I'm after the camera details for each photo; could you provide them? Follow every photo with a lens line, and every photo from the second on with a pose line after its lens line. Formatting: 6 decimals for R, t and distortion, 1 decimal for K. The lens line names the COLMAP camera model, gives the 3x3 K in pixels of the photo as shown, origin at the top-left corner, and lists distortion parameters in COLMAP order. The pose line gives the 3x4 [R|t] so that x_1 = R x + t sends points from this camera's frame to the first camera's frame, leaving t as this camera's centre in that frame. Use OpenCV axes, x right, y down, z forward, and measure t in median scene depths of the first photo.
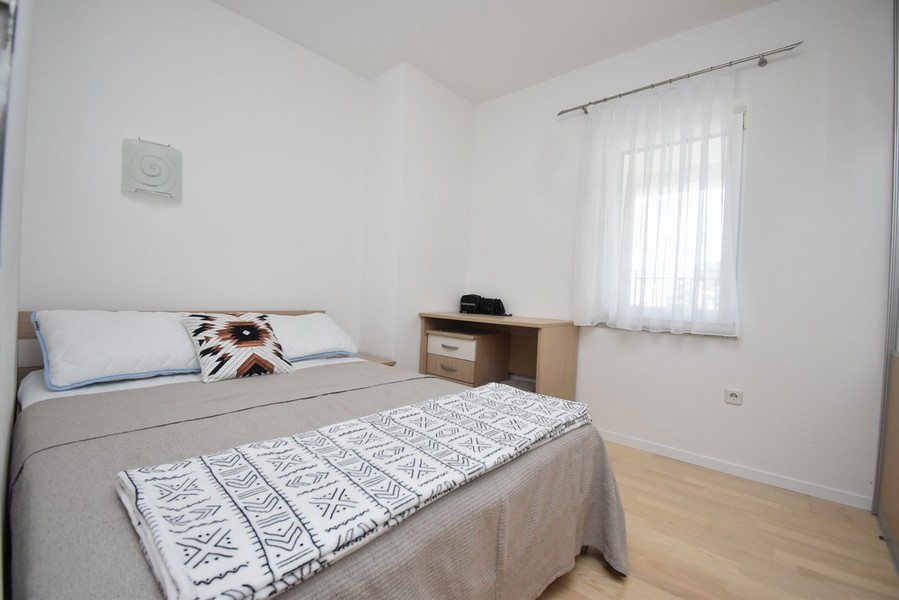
lens RADIAL K [[399.6, 0, 449.5], [0, 399.6, 300.0], [0, 0, 1]] dist [0.022133, -0.023986]
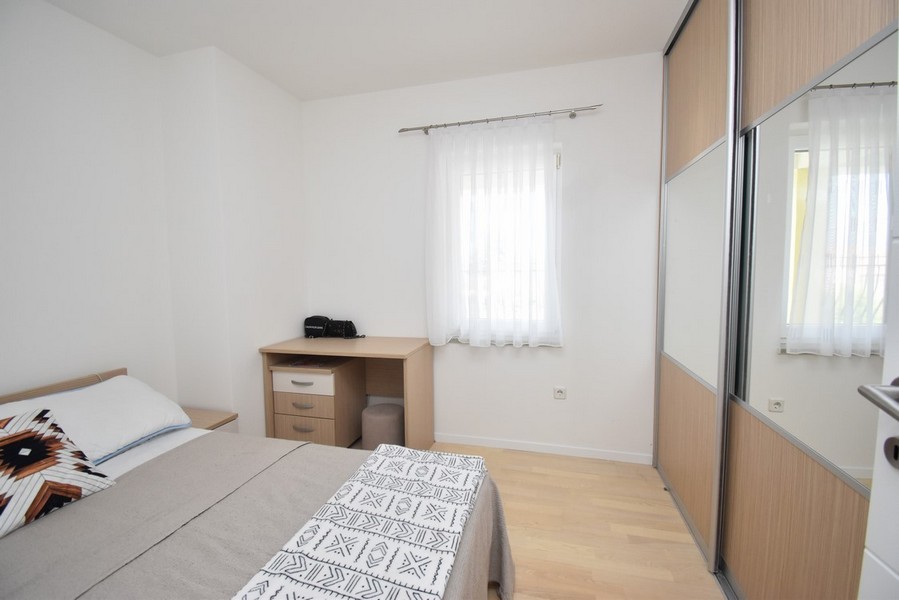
lens RADIAL K [[399.6, 0, 449.5], [0, 399.6, 300.0], [0, 0, 1]] dist [0.022133, -0.023986]
pose [[0.894485, -0.088579, 0.438235, -0.112023], [0.058568, 0.994946, 0.081562, -0.168683], [-0.443244, -0.047290, 0.895153, 0.069912]]
